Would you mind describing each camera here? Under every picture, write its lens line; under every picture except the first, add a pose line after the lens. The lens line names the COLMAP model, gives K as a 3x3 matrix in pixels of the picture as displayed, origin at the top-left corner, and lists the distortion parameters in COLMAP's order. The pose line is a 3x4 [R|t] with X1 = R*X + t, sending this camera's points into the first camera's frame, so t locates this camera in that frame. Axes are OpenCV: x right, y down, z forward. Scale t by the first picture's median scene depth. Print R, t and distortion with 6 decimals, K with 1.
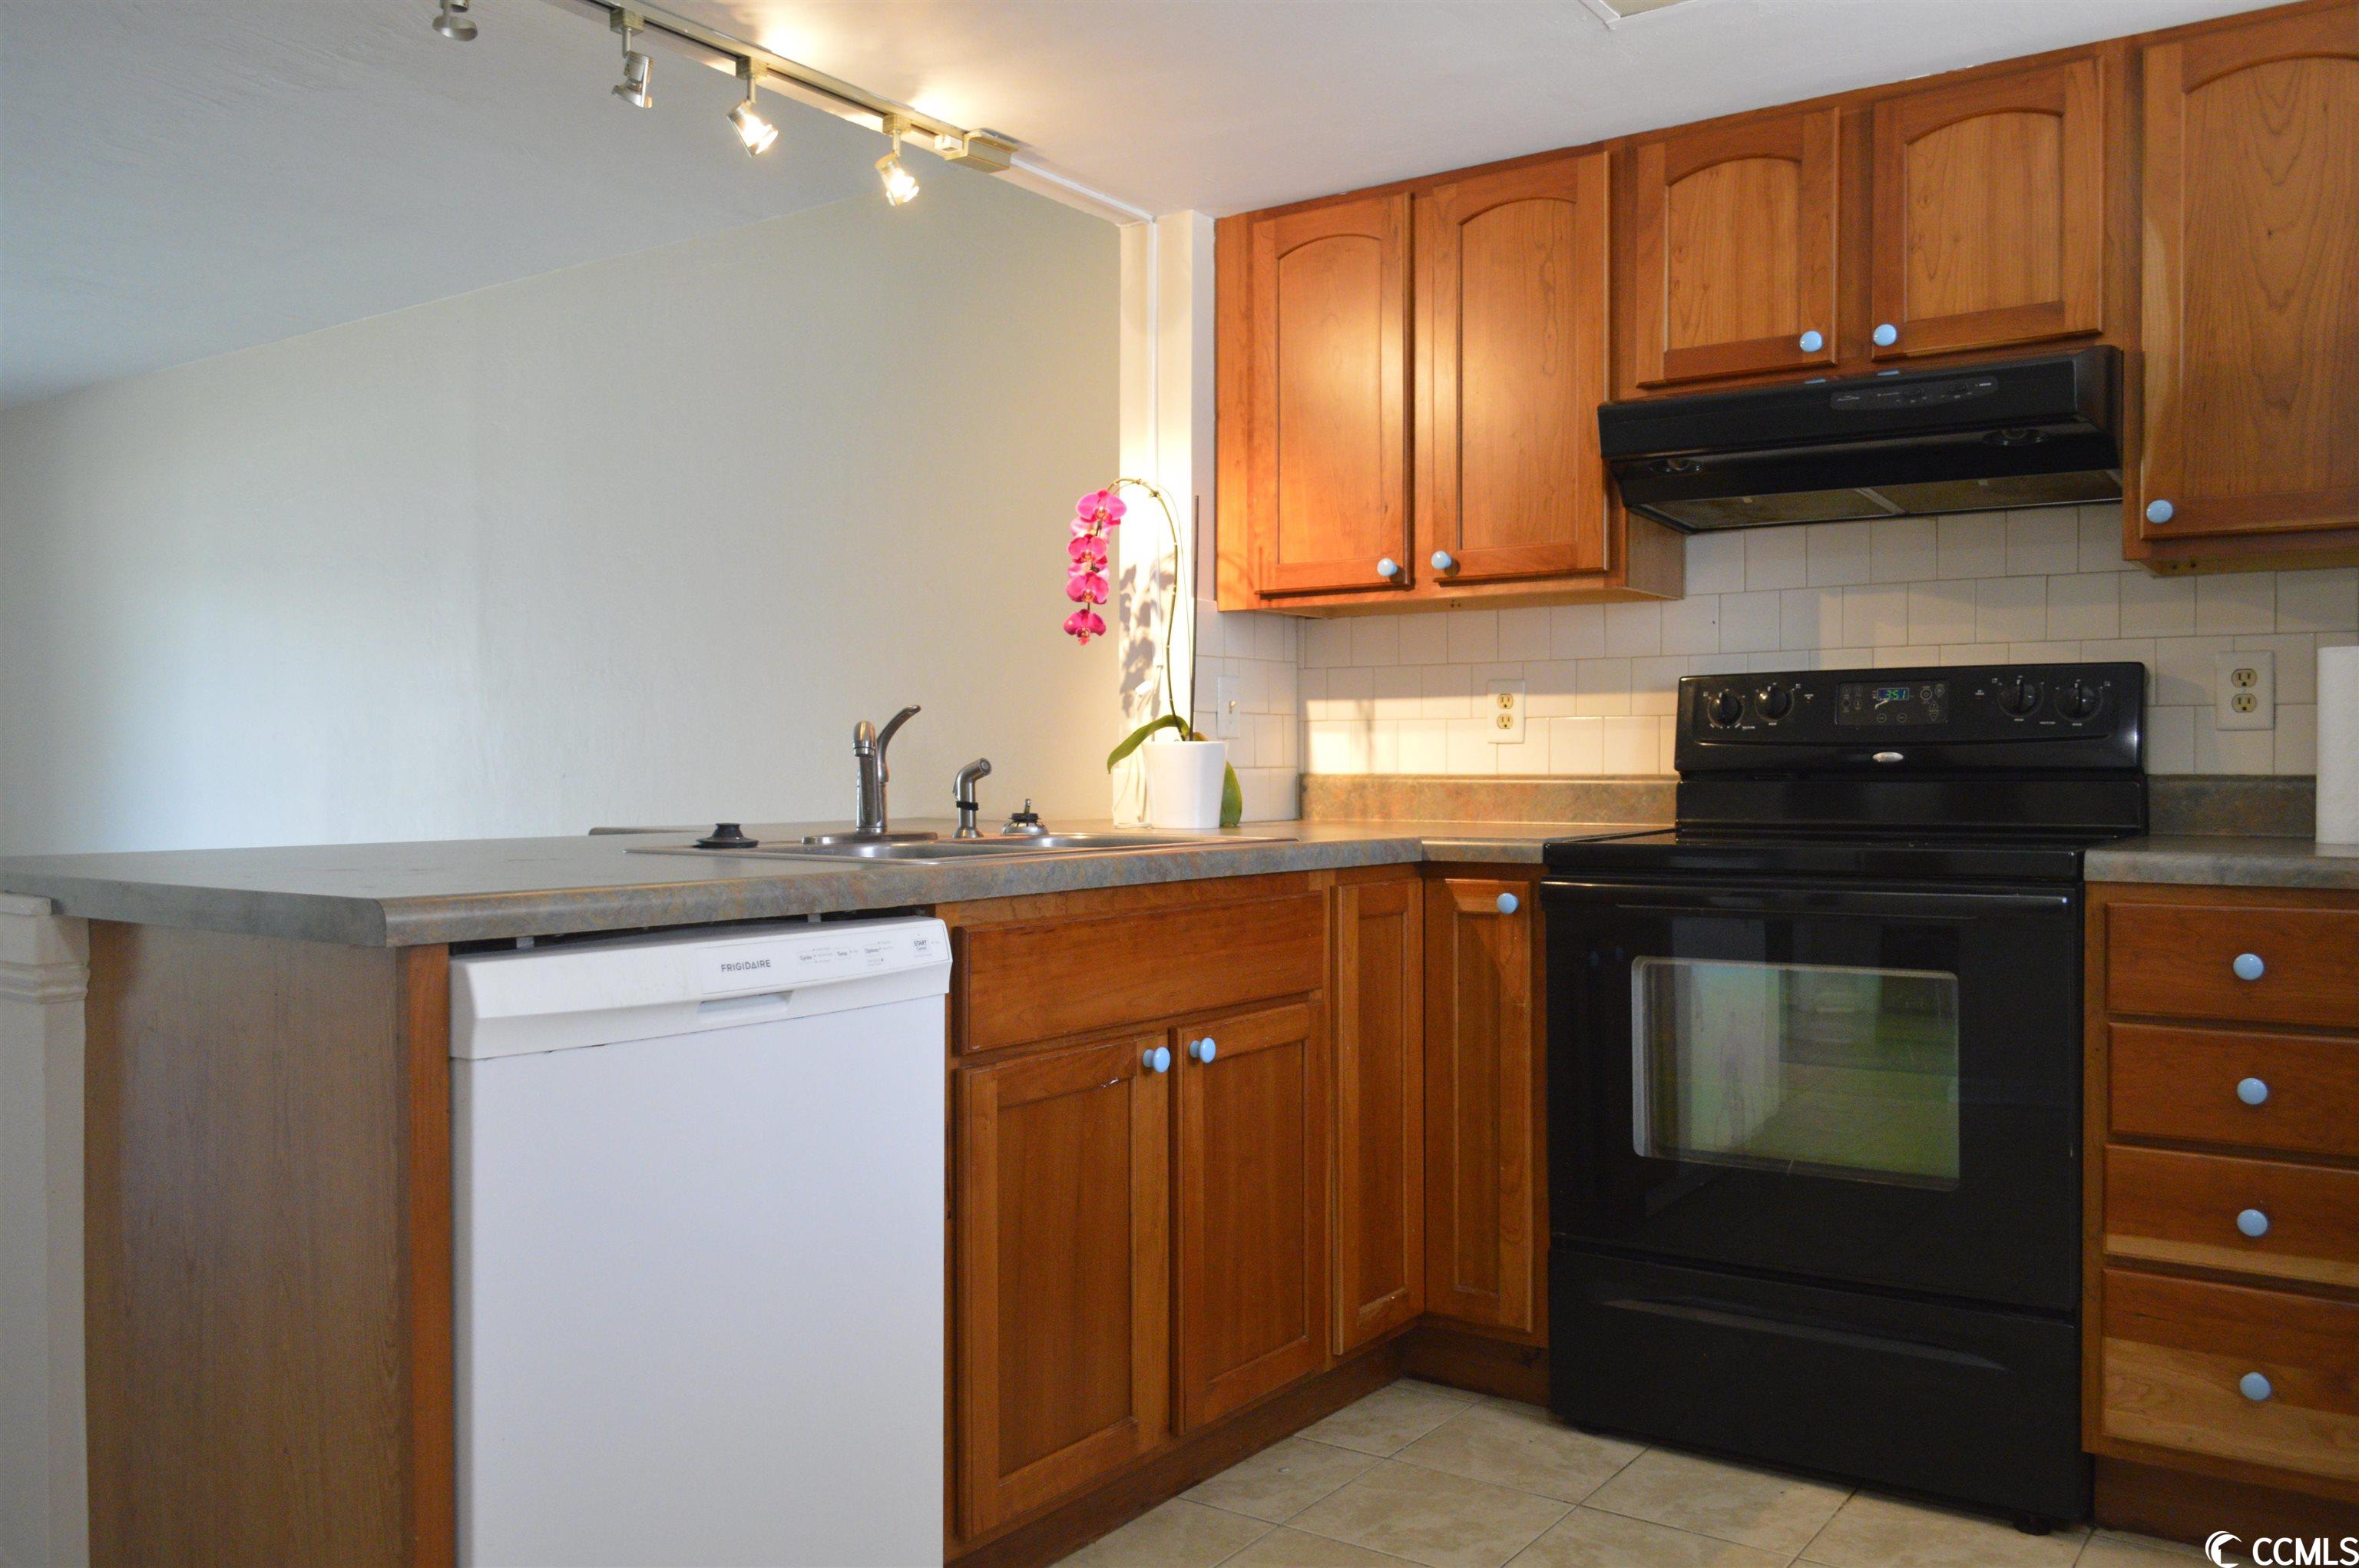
lens RADIAL K [[1861.7, 0, 1189.8], [0, 1861.7, 802.7], [0, 0, 1]] dist [-0.012432, 0.011304]
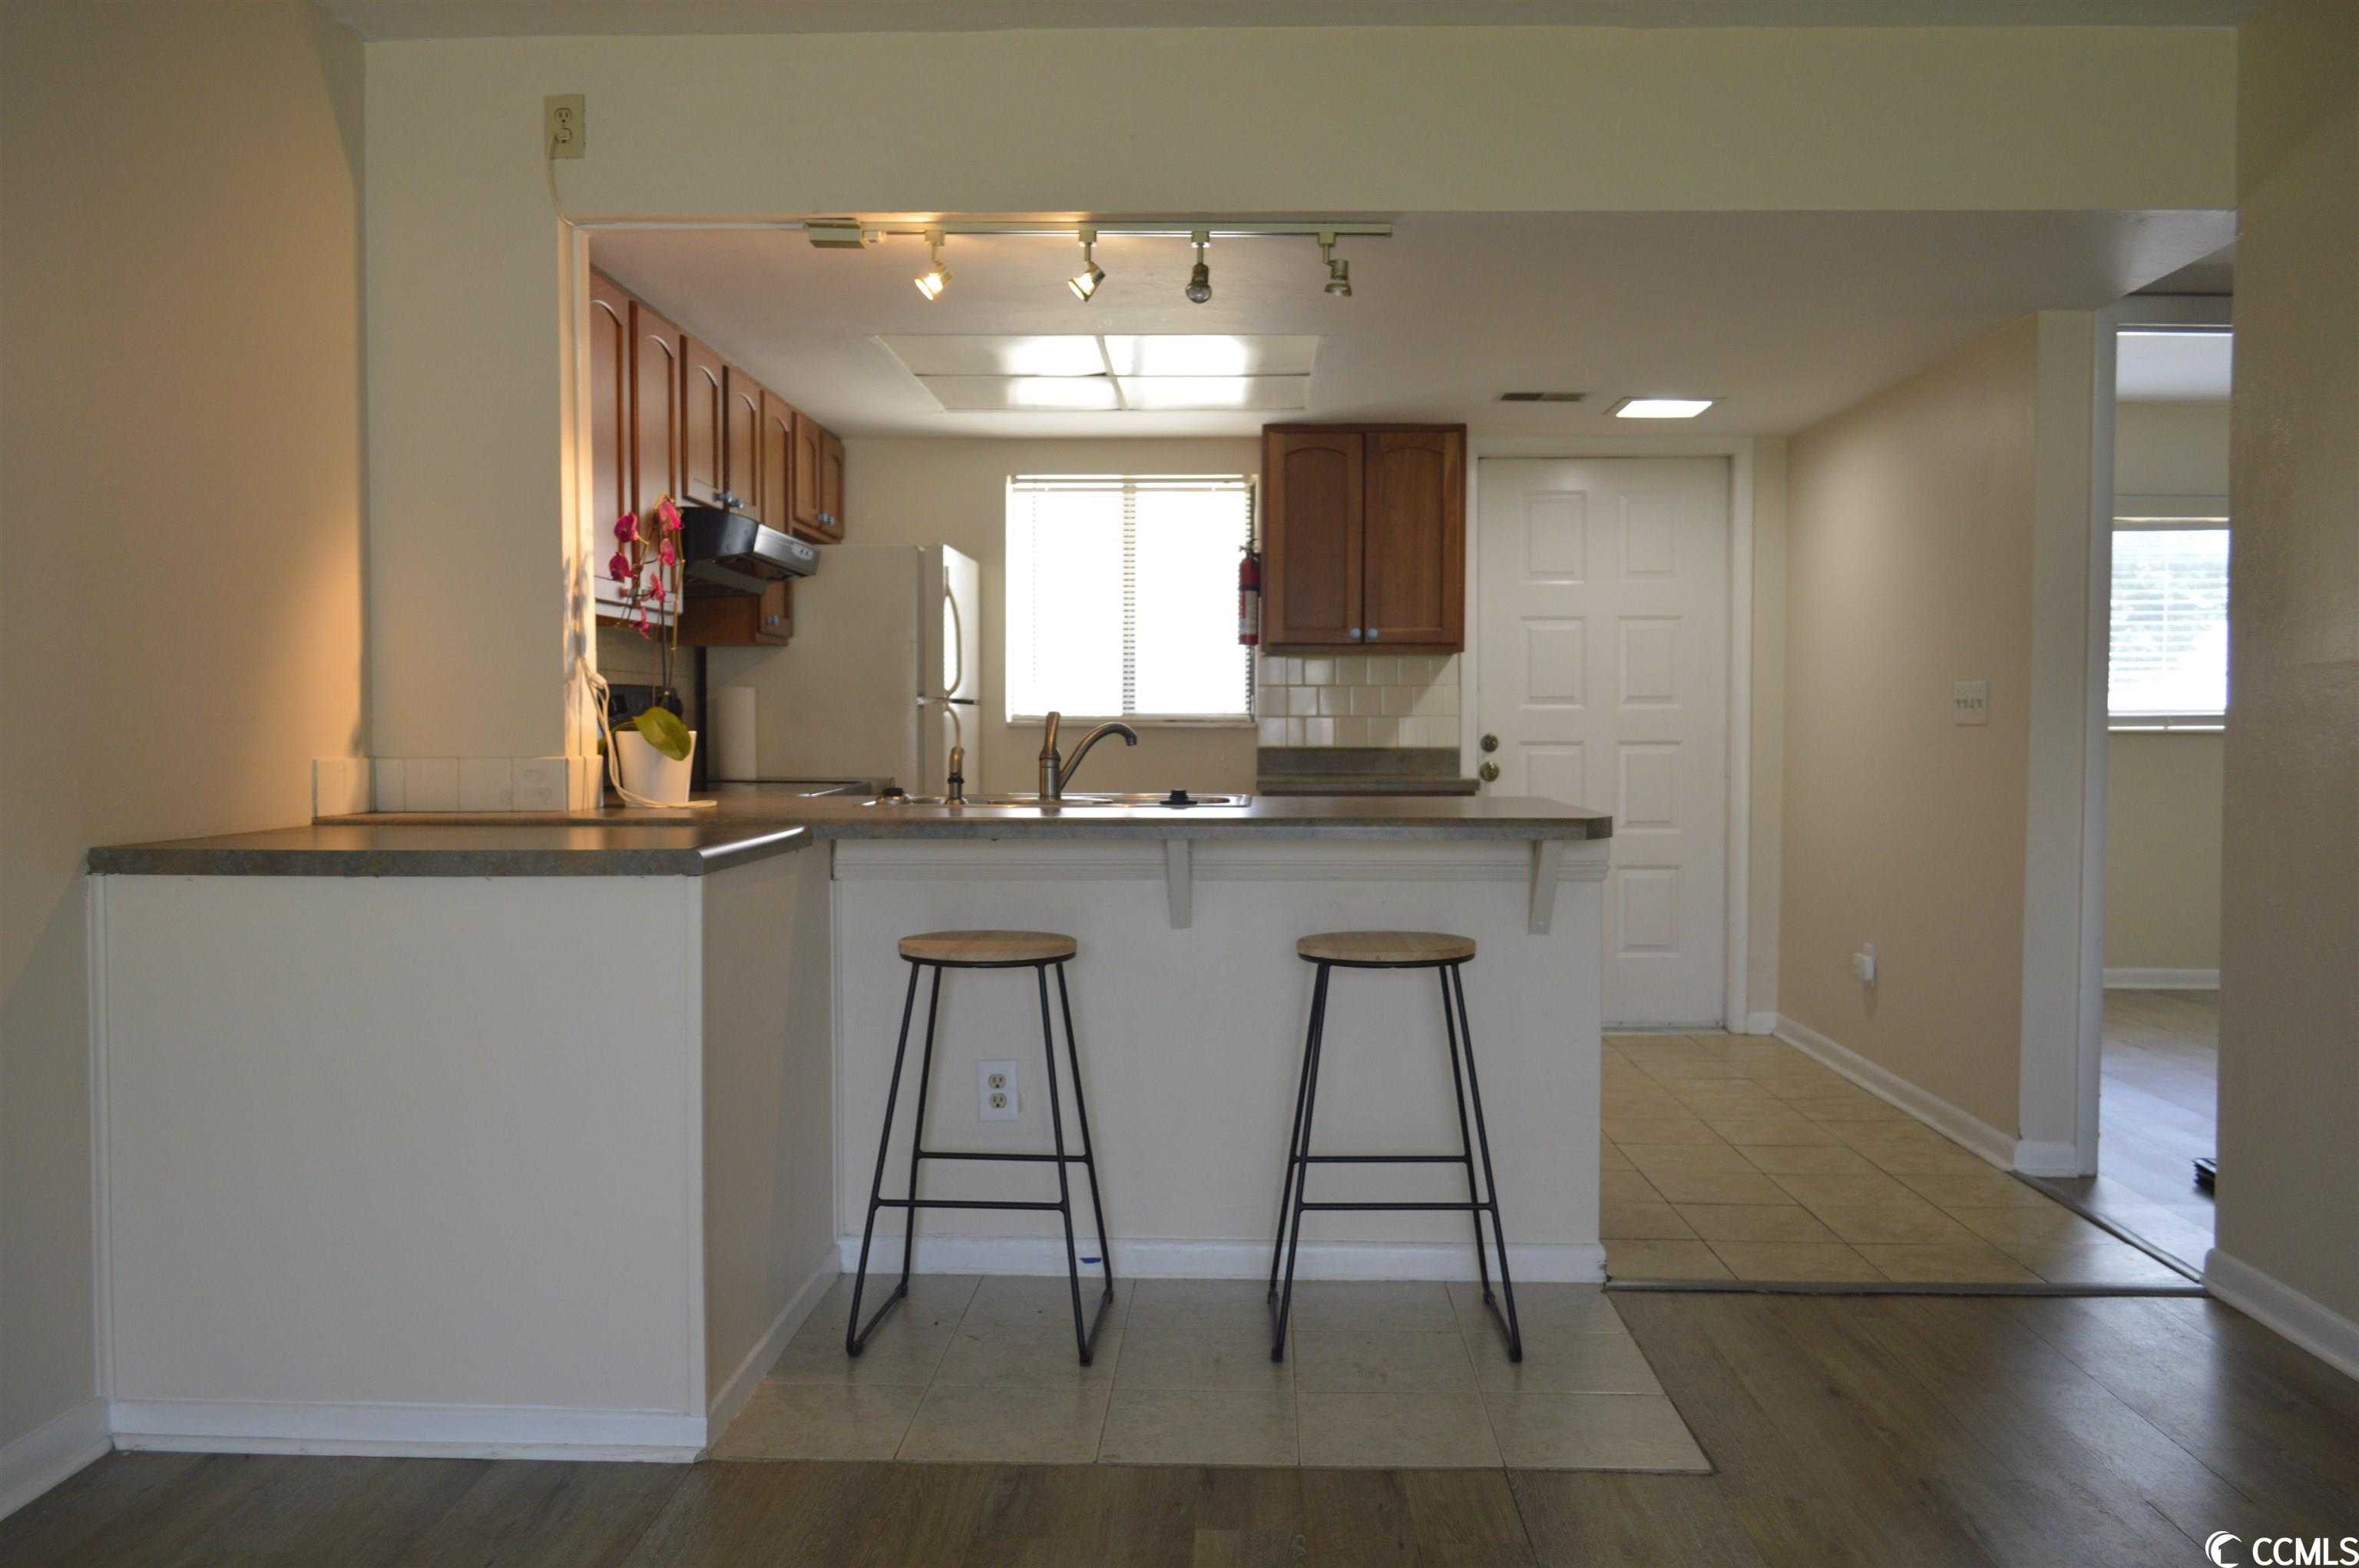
lens RADIAL K [[1861.7, 0, 1179.8], [0, 1861.7, 793.6], [0, 0, 1]] dist [-0.012432, 0.011304]
pose [[-0.545644, -0.032579, 0.837383, -1.264920], [0.017364, 0.998590, 0.050165, -0.051575], [-0.837837, 0.041912, -0.544309, 1.513396]]
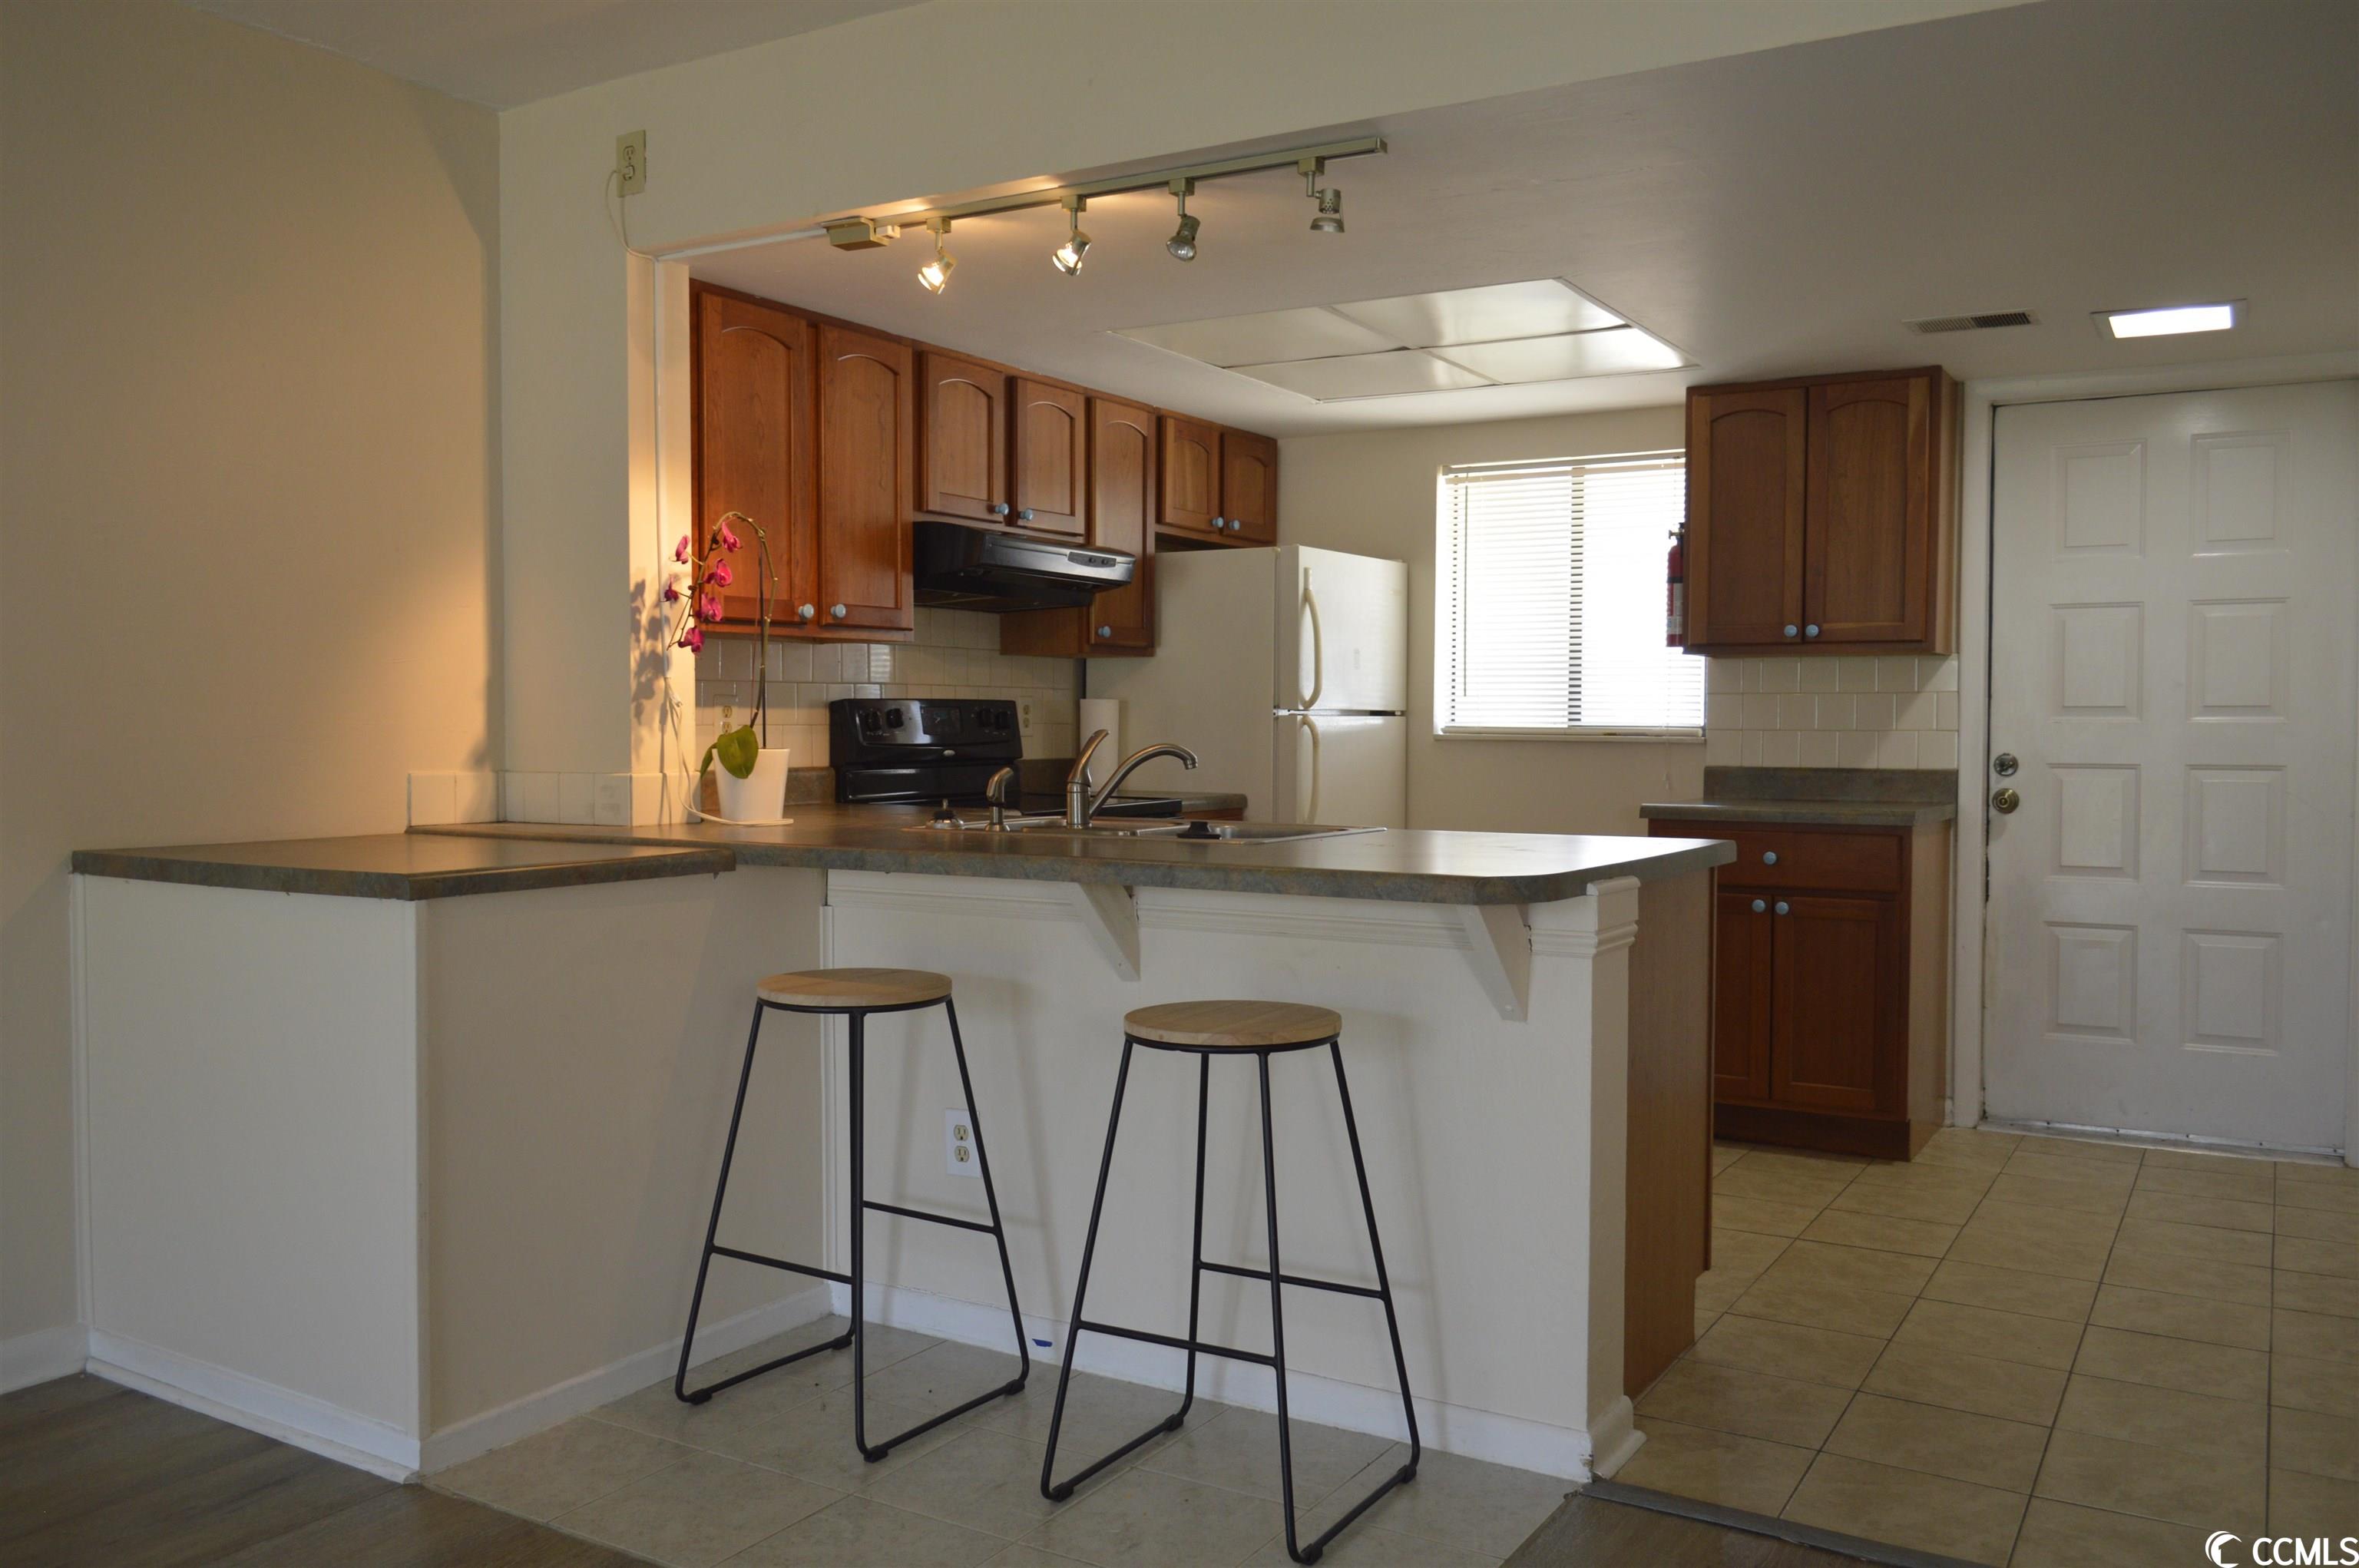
lens RADIAL K [[1861.7, 0, 1176.8], [0, 1861.7, 797.6], [0, 0, 1]] dist [-0.012432, 0.011304]
pose [[-0.066504, -0.041361, 0.996929, -1.305564], [0.018410, 0.998919, 0.042672, -0.052294], [-0.997616, 0.021192, -0.065671, 0.911438]]
